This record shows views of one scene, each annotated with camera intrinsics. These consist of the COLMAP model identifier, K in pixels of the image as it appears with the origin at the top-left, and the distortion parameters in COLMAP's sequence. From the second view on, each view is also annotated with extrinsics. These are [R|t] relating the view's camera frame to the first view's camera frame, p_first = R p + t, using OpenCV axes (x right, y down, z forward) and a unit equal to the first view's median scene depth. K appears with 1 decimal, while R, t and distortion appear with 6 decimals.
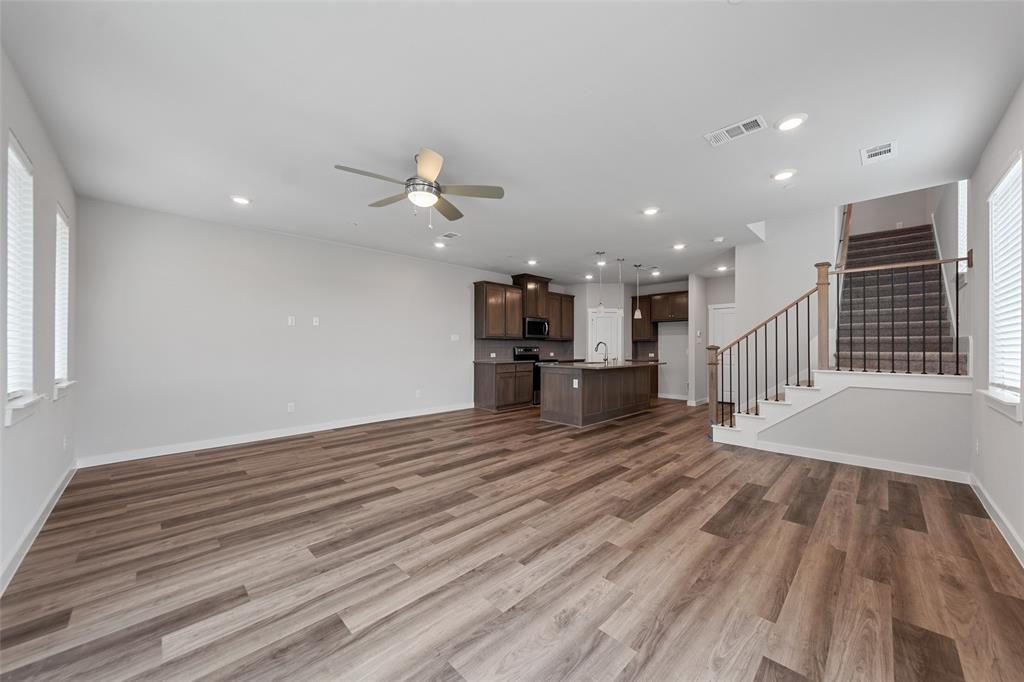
lens RADIAL K [[366.3, 0, 510.6], [0, 366.3, 345.2], [0, 0, 1]] dist [-0.001837, -0.001440]
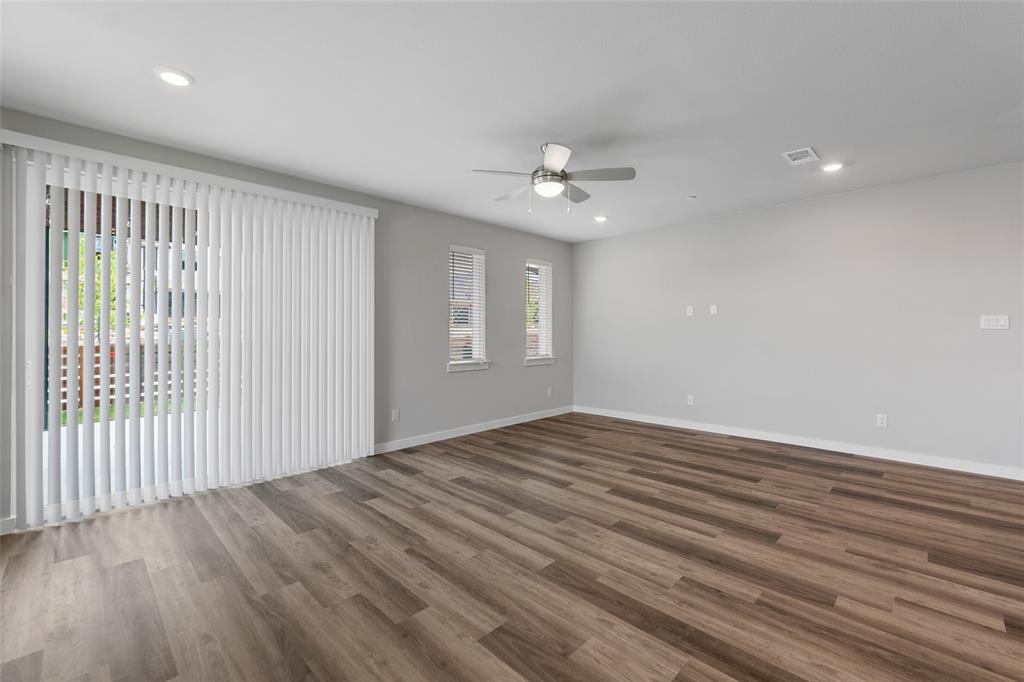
lens RADIAL K [[417.4, 0, 513.5], [0, 417.4, 333.6], [0, 0, 1]] dist [0.004594, -0.001066]
pose [[0.038815, 0.007820, -0.999216, 0.856772], [0.002379, 0.999966, 0.007919, -0.027487], [0.999244, -0.002685, 0.038795, 0.864574]]
